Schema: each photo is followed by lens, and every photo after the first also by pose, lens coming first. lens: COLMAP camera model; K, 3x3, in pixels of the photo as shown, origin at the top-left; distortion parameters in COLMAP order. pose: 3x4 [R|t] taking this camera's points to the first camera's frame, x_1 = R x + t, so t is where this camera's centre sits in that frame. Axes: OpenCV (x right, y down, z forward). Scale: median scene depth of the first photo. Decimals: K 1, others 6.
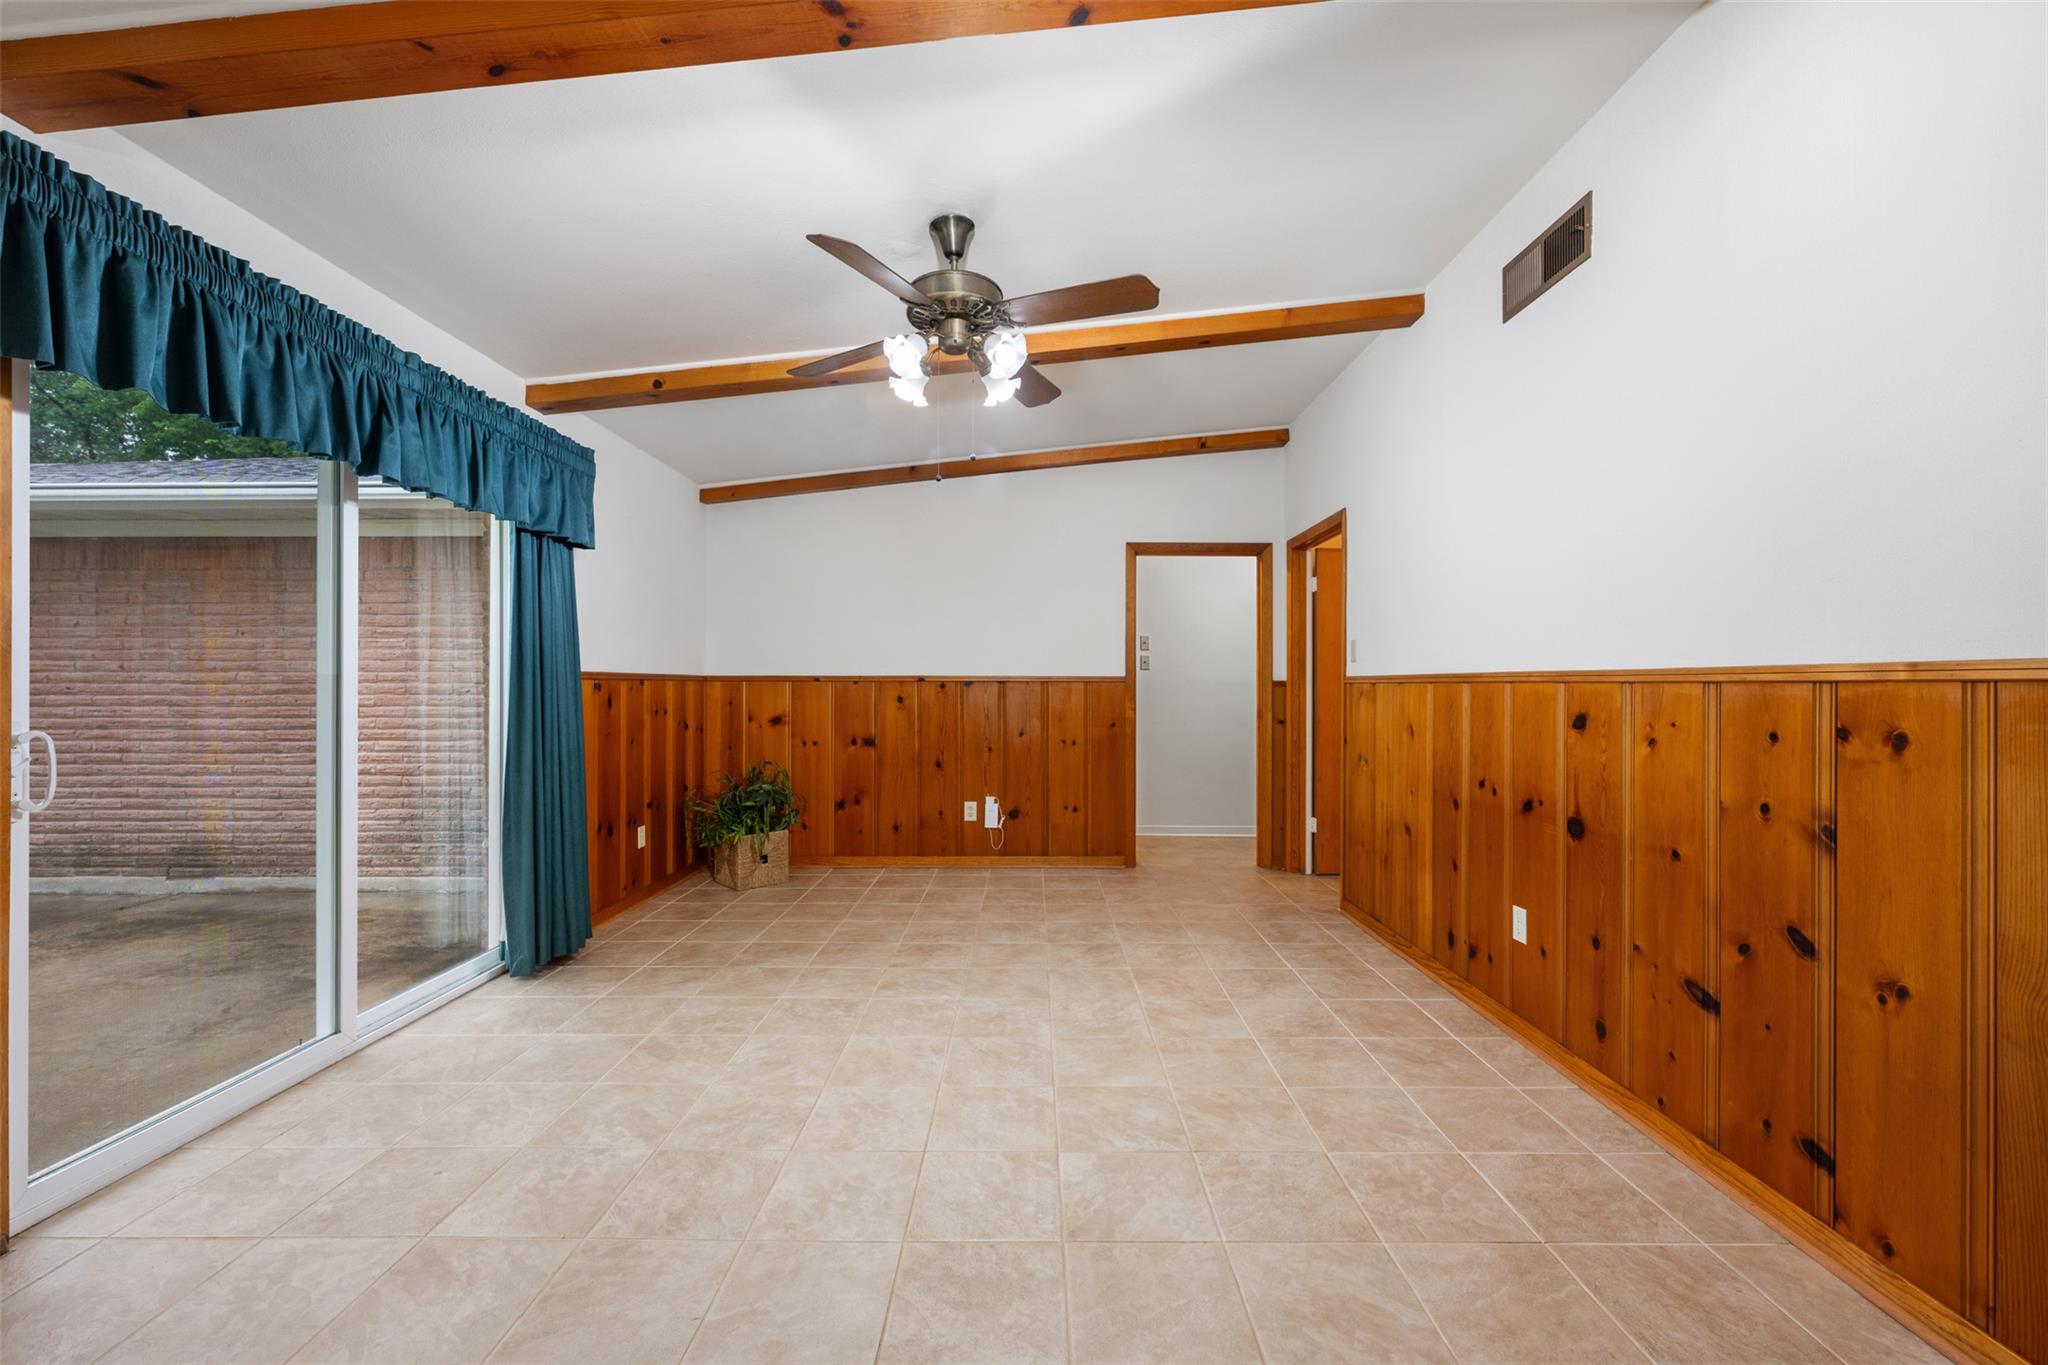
lens RADIAL K [[818.8, 0, 1032.9], [0, 818.8, 686.1], [0, 0, 1]] dist [-0.001287, 0.000042]
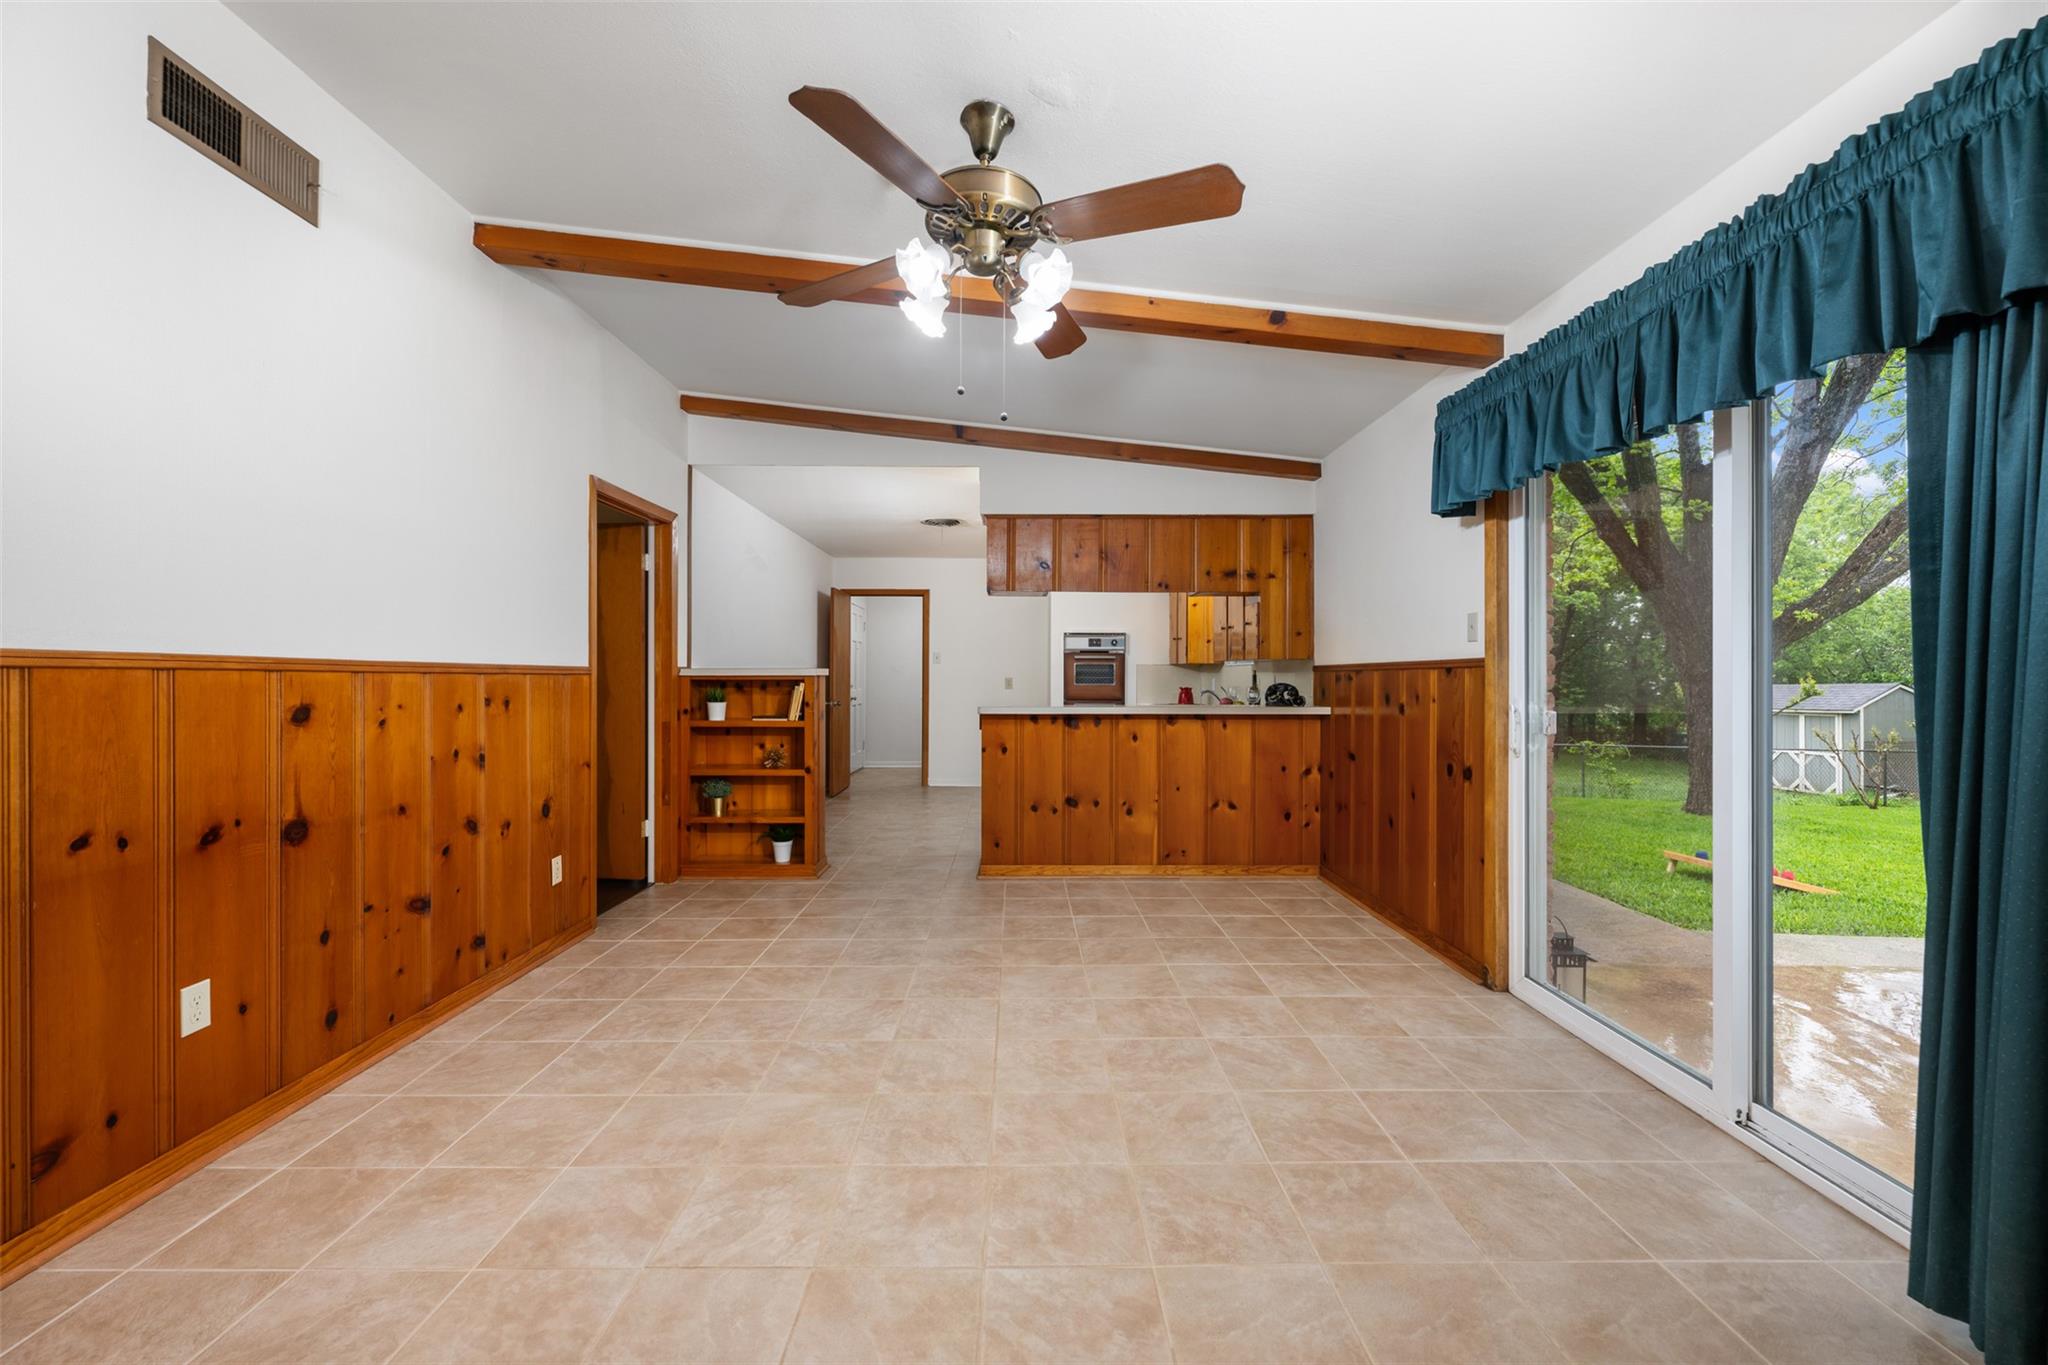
lens RADIAL K [[814.7, 0, 1024.3], [0, 814.7, 671.5], [0, 0, 1]] dist [-0.002669, -0.000070]
pose [[-0.999964, -0.002070, -0.008287, -0.101932], [-0.002001, 0.999964, -0.008298, 0.001530], [0.008304, -0.008281, -0.999931, 1.419753]]
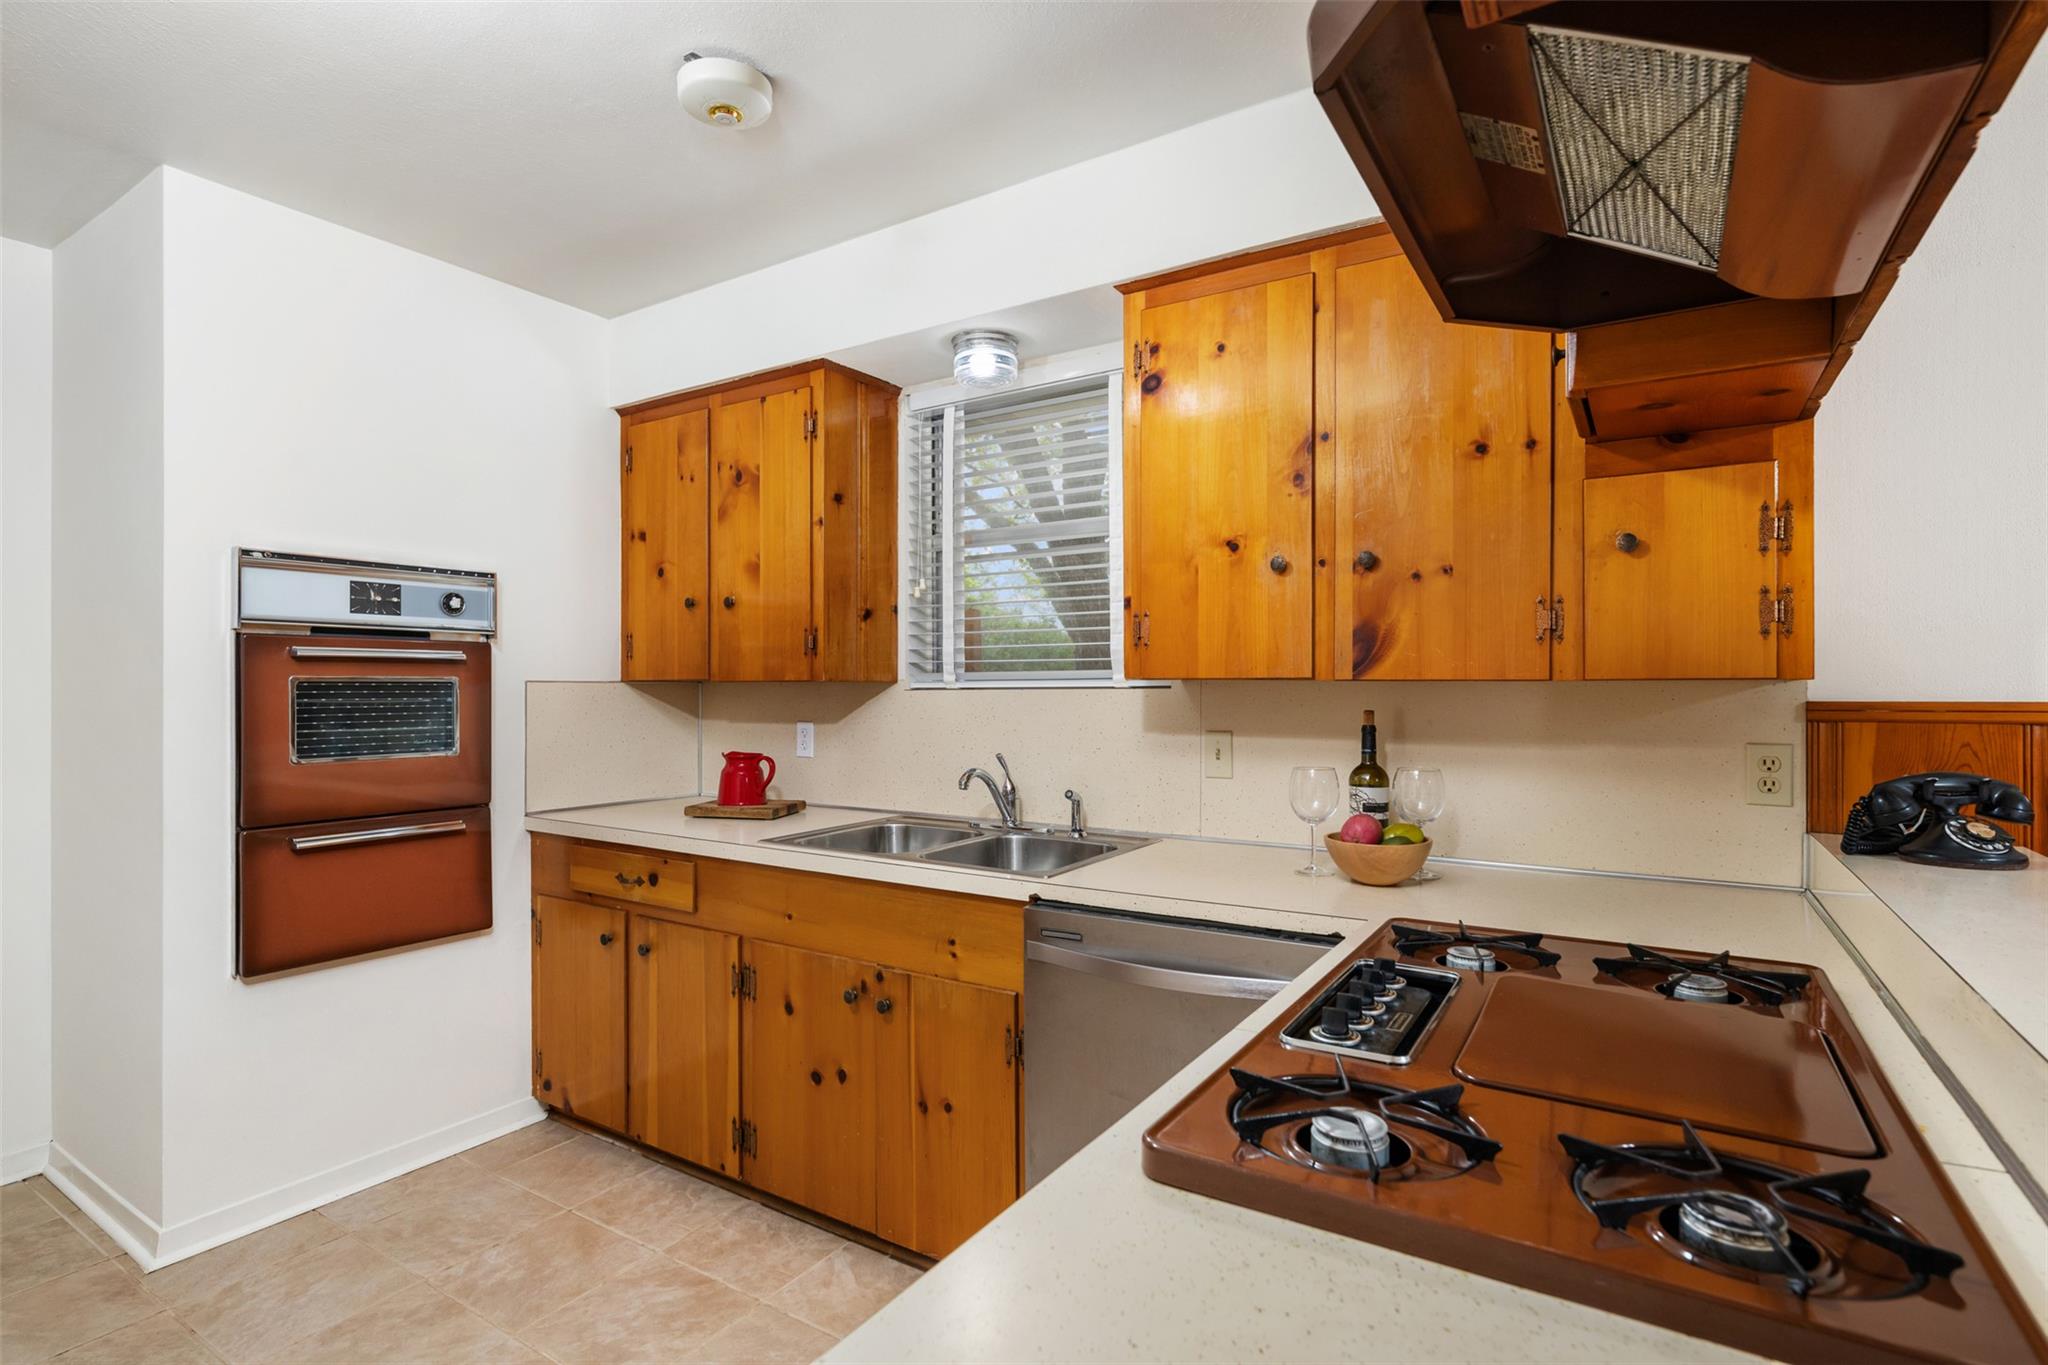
lens RADIAL K [[989.1, 0, 1022.7], [0, 989.1, 673.8], [0, 0, 1]] dist [0.000661, 0.000463]
pose [[-0.540568, -0.009535, -0.841246, 0.045542], [0.004307, 0.999891, -0.014100, -0.031887], [0.841289, -0.011245, -0.540468, -0.127961]]
